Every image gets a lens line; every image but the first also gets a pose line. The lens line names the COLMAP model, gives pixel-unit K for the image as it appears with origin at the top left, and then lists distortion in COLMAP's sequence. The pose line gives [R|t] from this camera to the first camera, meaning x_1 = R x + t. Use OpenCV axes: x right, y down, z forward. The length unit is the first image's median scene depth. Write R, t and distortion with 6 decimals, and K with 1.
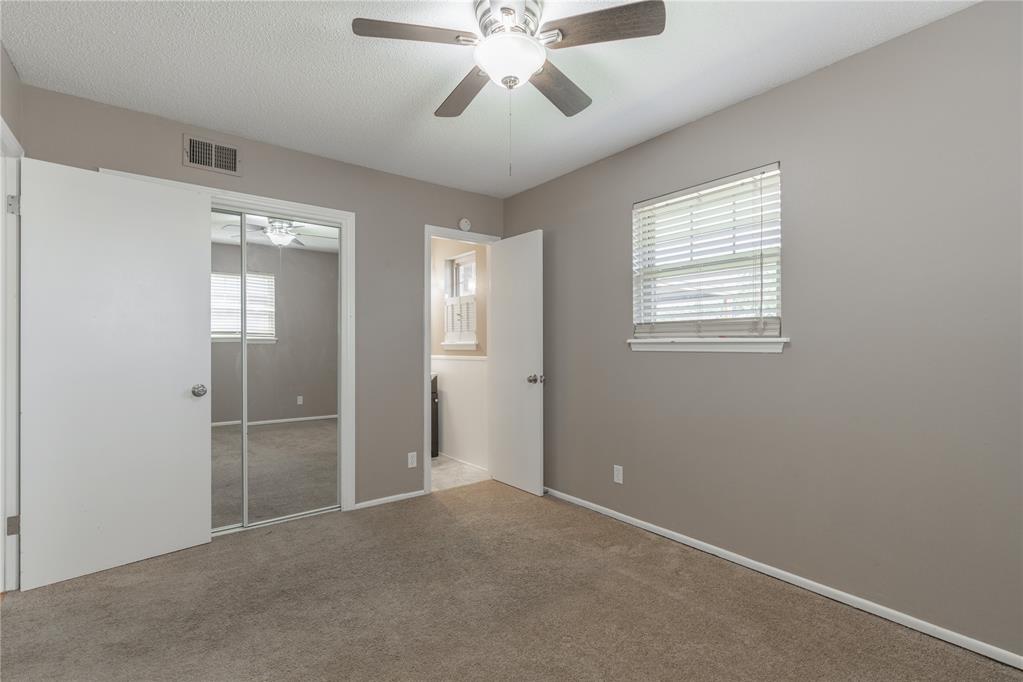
lens RADIAL K [[474.3, 0, 525.6], [0, 474.3, 341.7], [0, 0, 1]] dist [-0.000073, 0.000151]
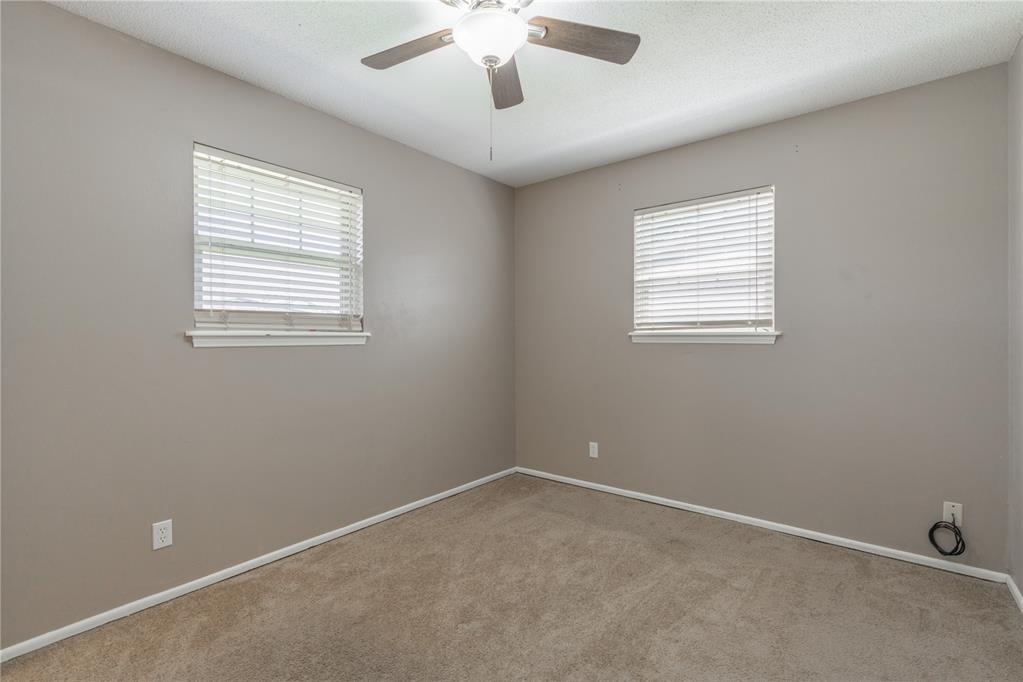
lens RADIAL K [[465.4, 0, 499.5], [0, 465.4, 340.8], [0, 0, 1]] dist [-0.001956, 0.000739]
pose [[-0.209636, -0.001415, 0.977779, -0.615569], [0.000524, 0.999999, 0.001559, 0.009774], [-0.977779, 0.000839, -0.209635, 0.772882]]
